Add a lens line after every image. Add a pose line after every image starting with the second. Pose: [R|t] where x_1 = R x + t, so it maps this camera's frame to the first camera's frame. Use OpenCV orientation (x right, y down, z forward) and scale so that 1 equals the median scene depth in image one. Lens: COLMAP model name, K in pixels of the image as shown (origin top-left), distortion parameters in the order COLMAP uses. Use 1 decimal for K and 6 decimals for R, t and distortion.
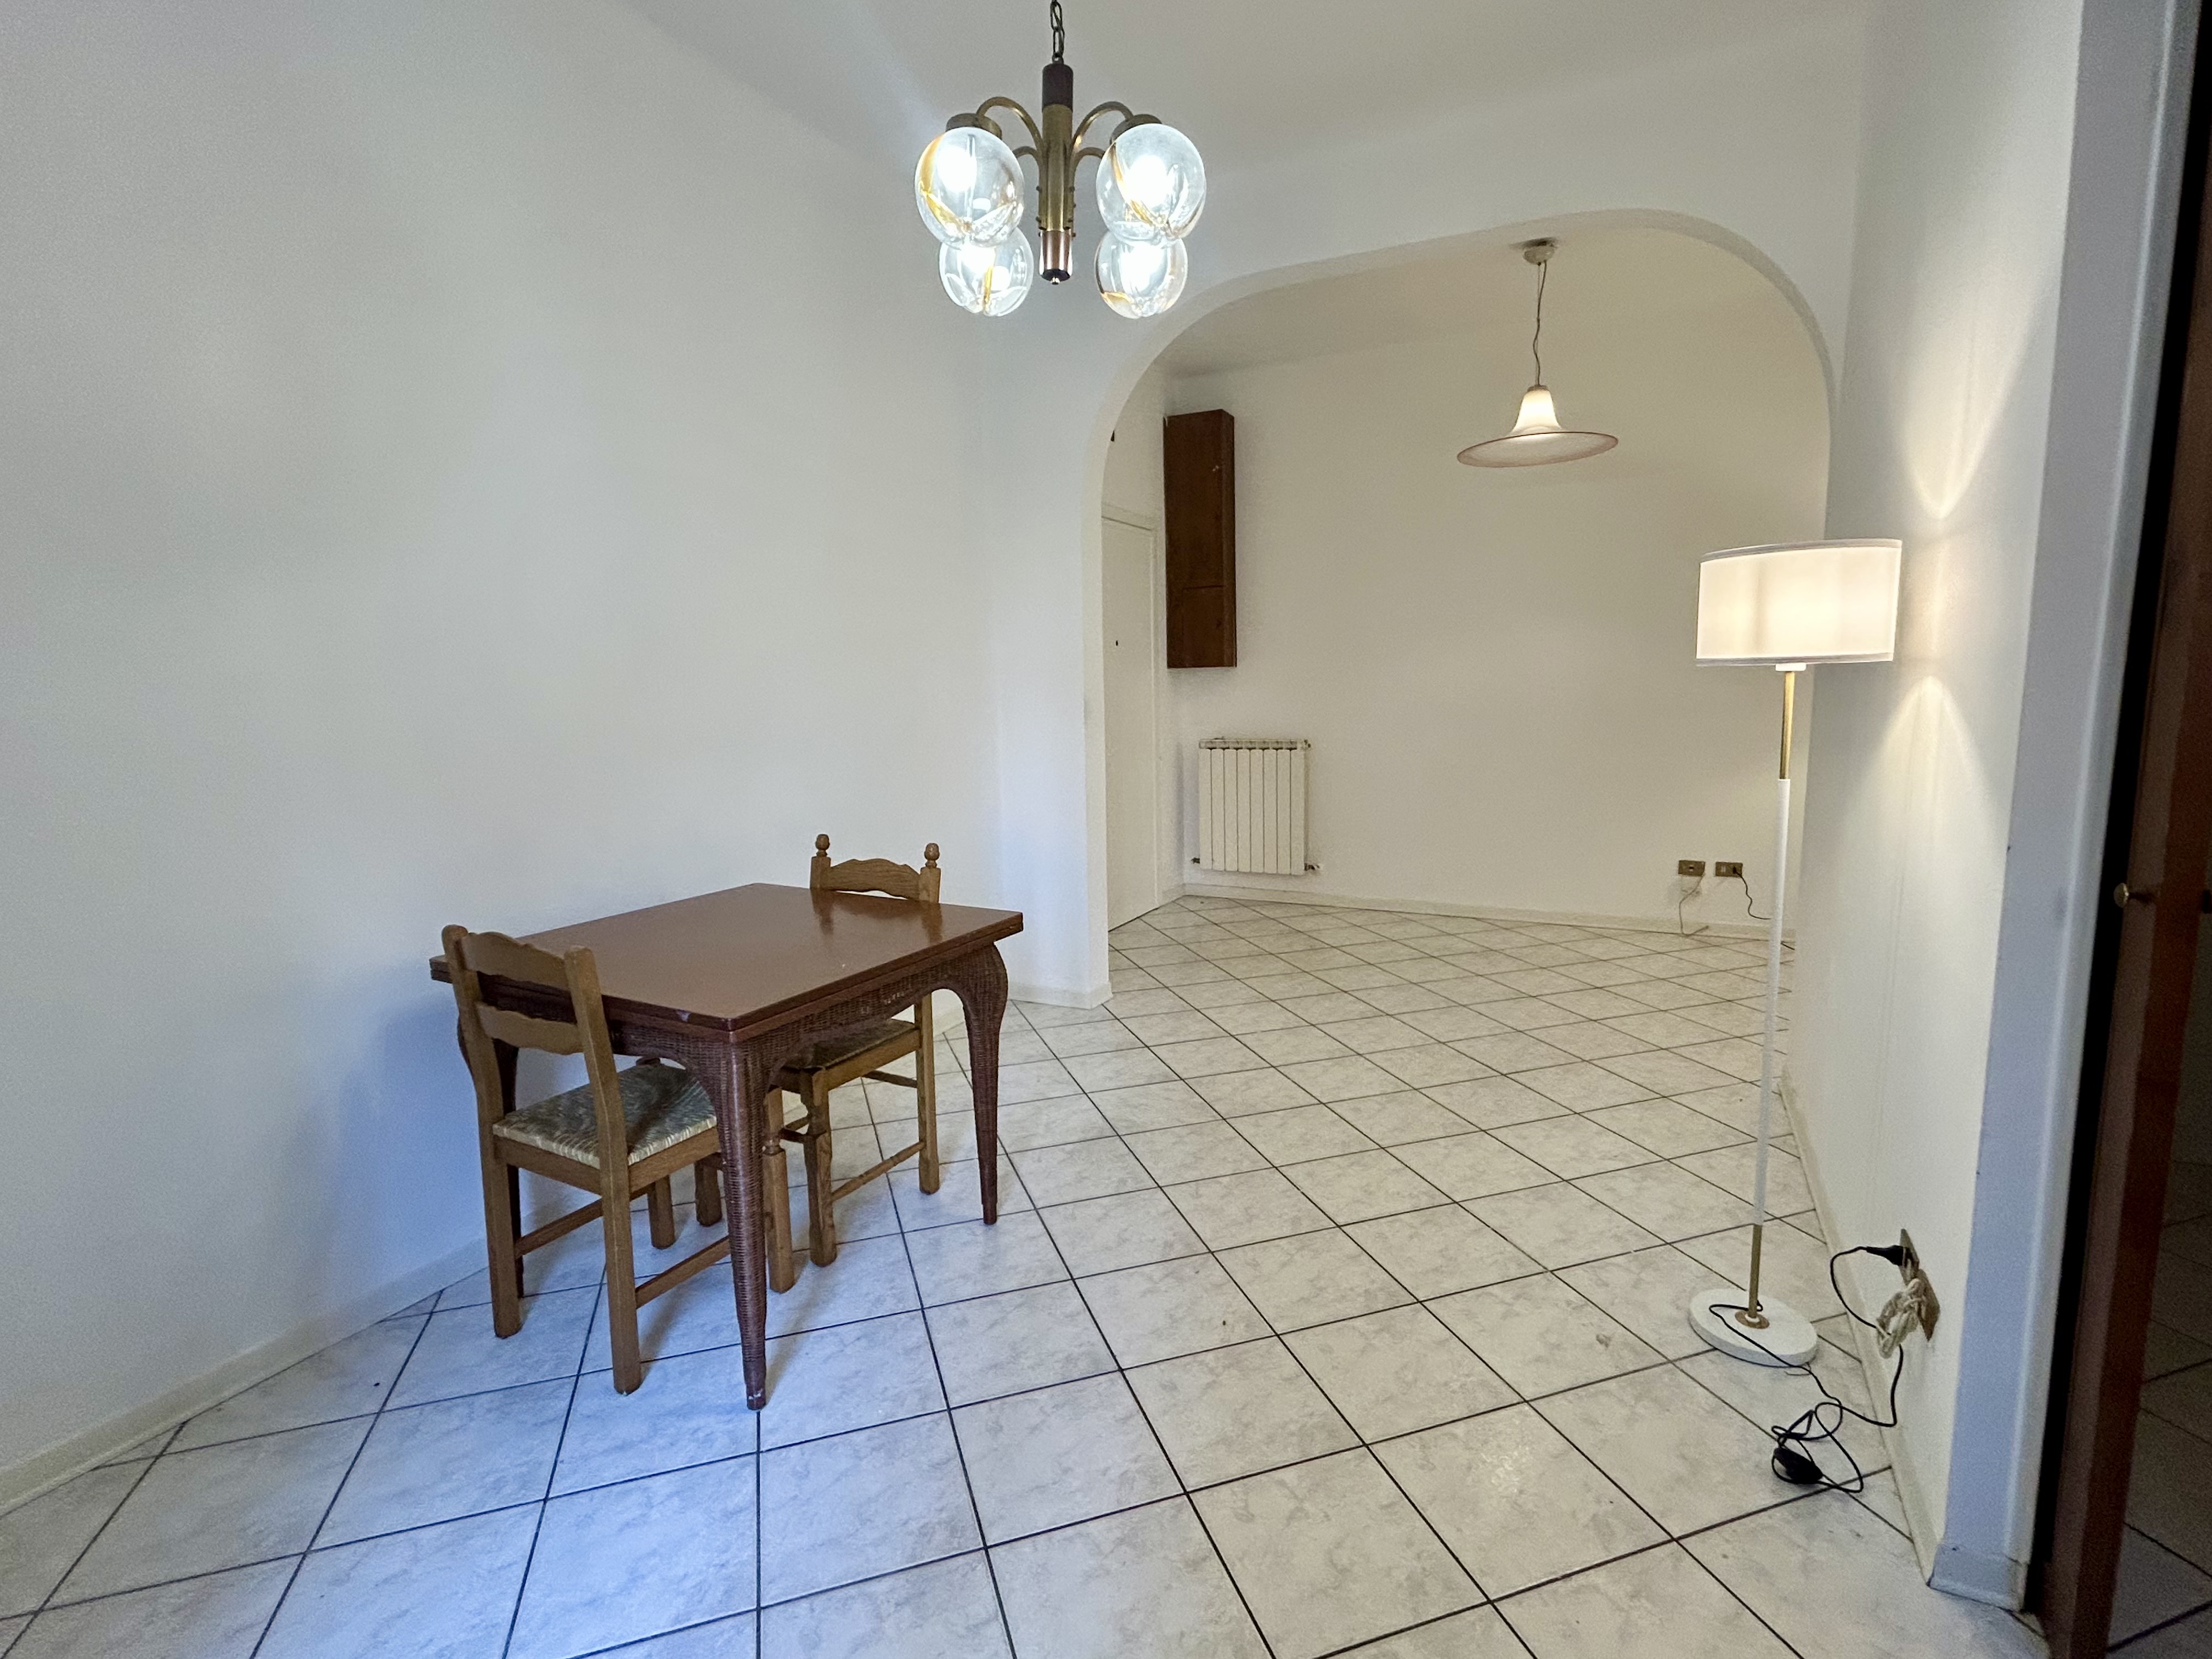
lens RADIAL K [[1061.4, 0, 1106.0], [0, 1061.4, 829.5], [0, 0, 1]] dist [-0.002171, -0.000108]
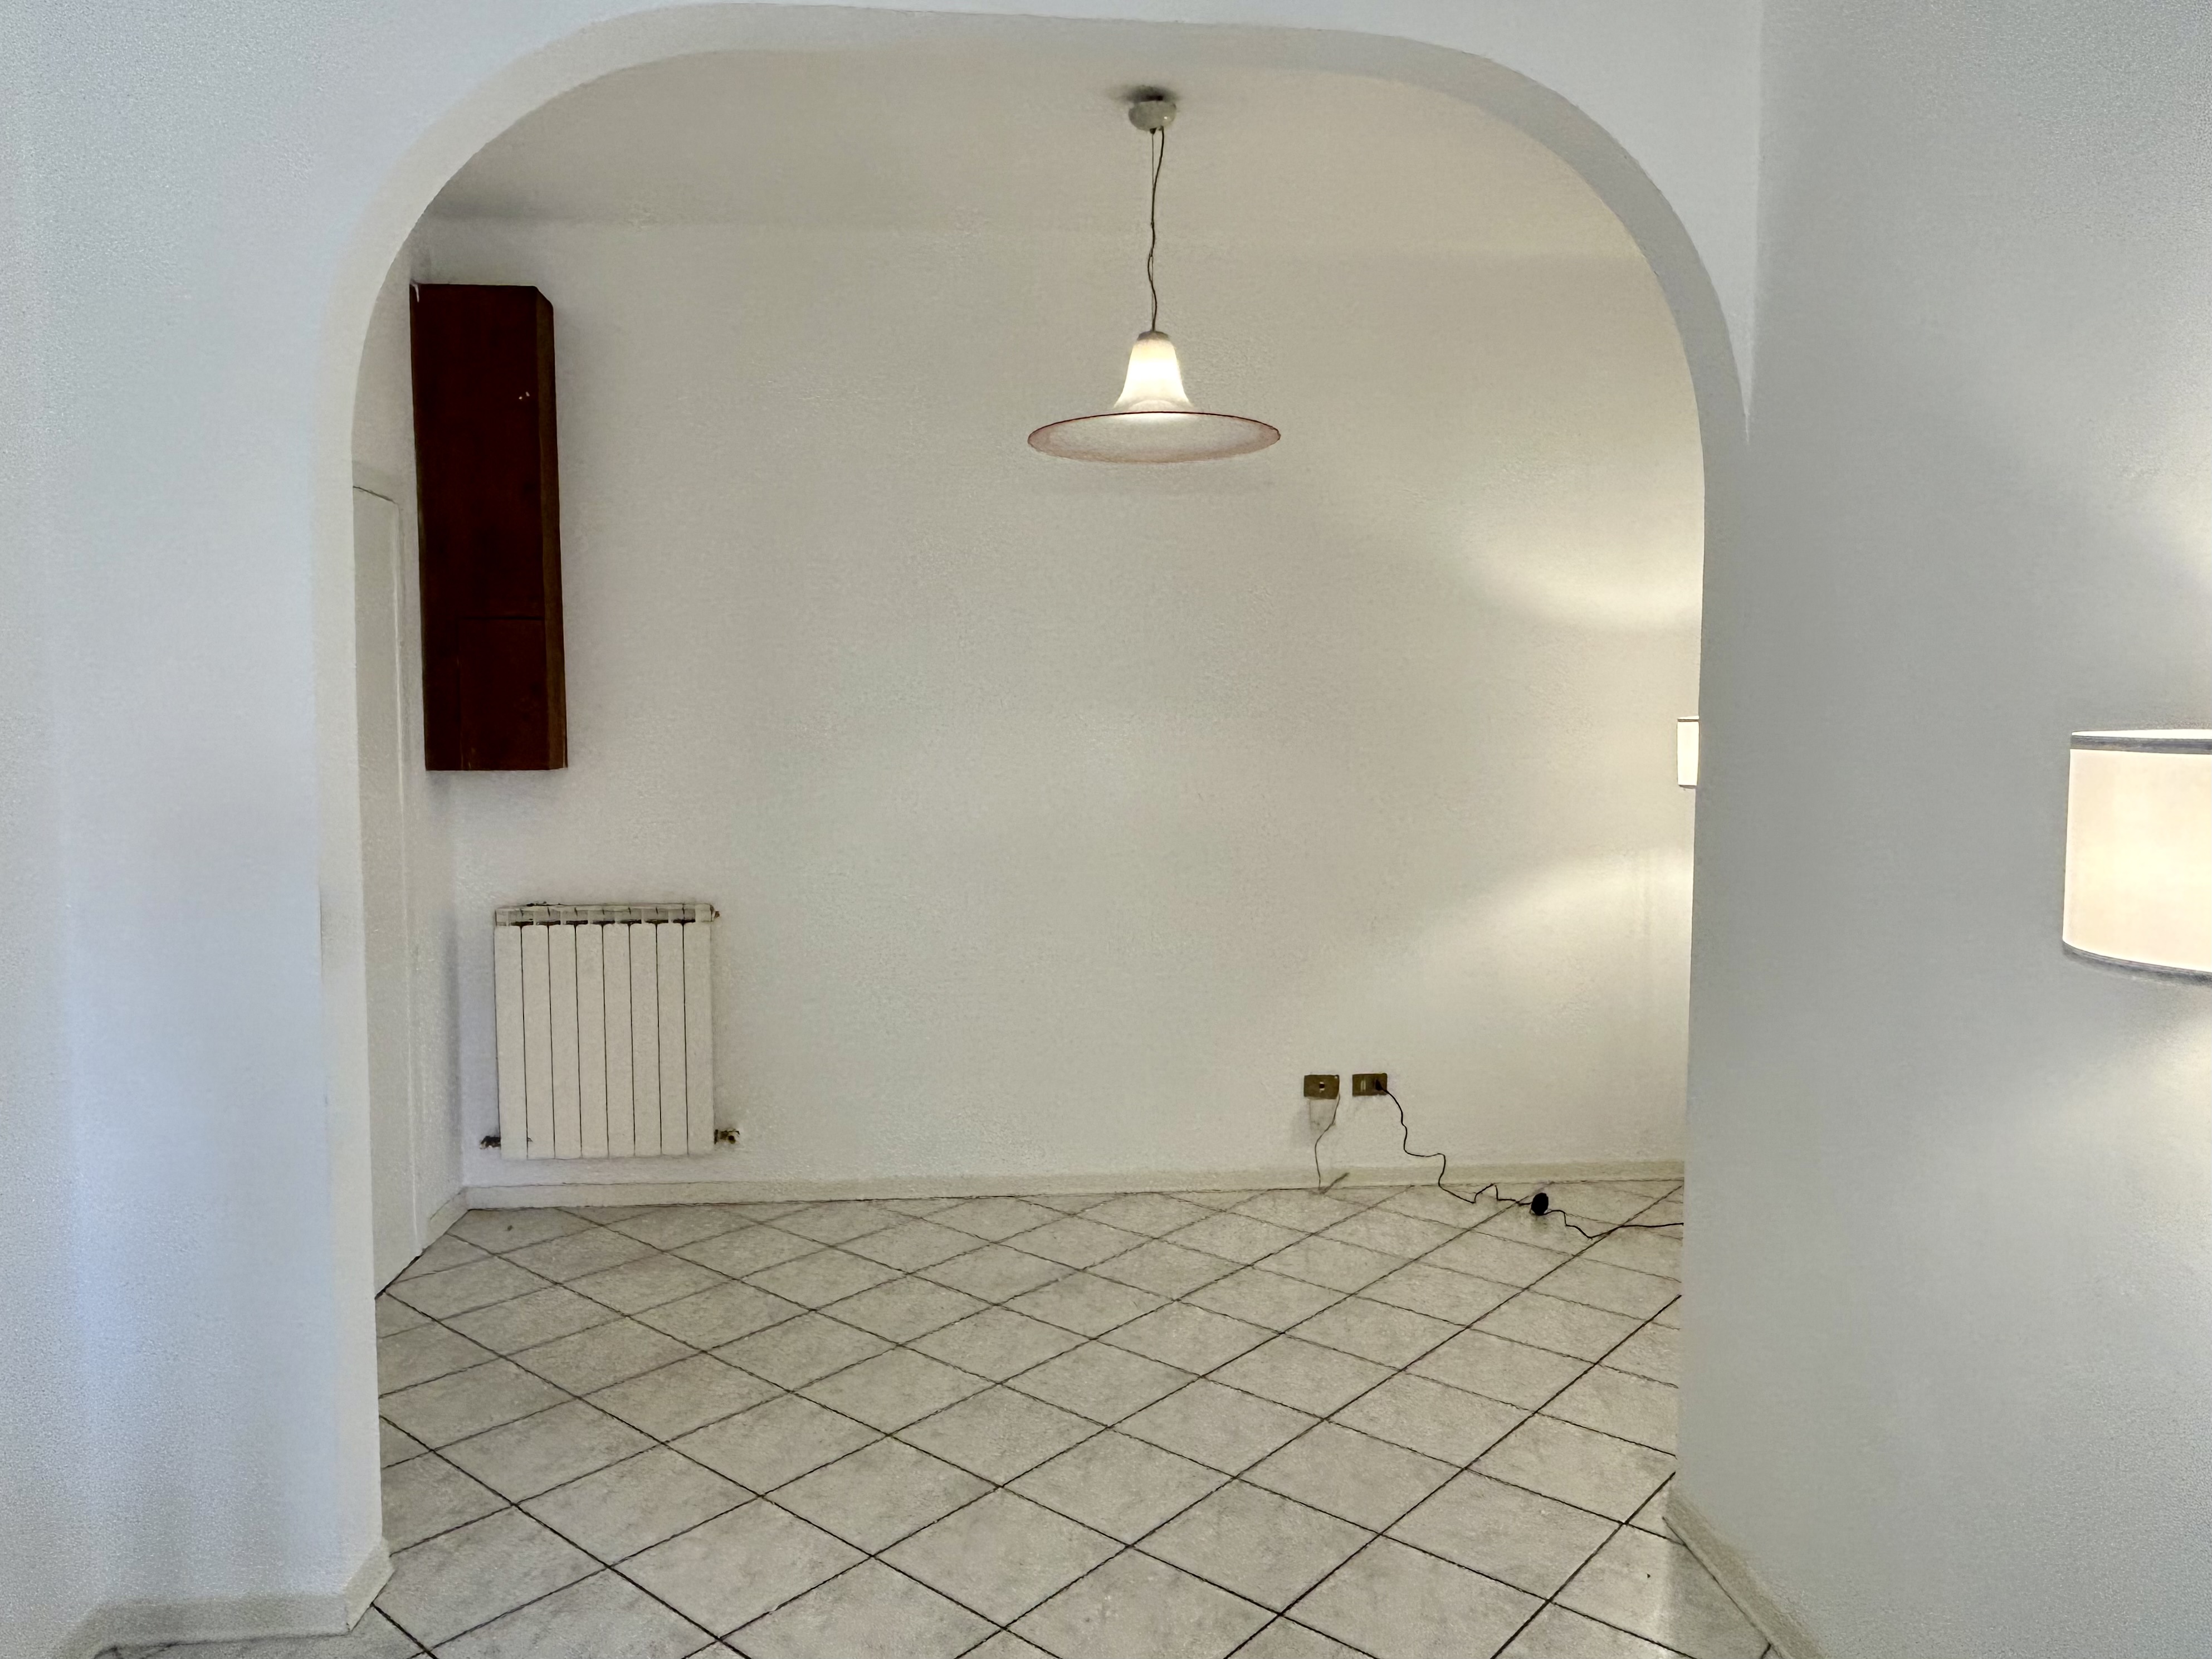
lens RADIAL K [[1523.0, 0, 1106.0], [0, 1523.0, 829.5], [0, 0, 1]] dist [0.006596, -0.001385]
pose [[0.851788, -0.017404, 0.523598, -0.055875], [0.054817, 0.996923, -0.056040, -0.077661], [-0.521011, 0.076436, 0.850121, 0.255099]]
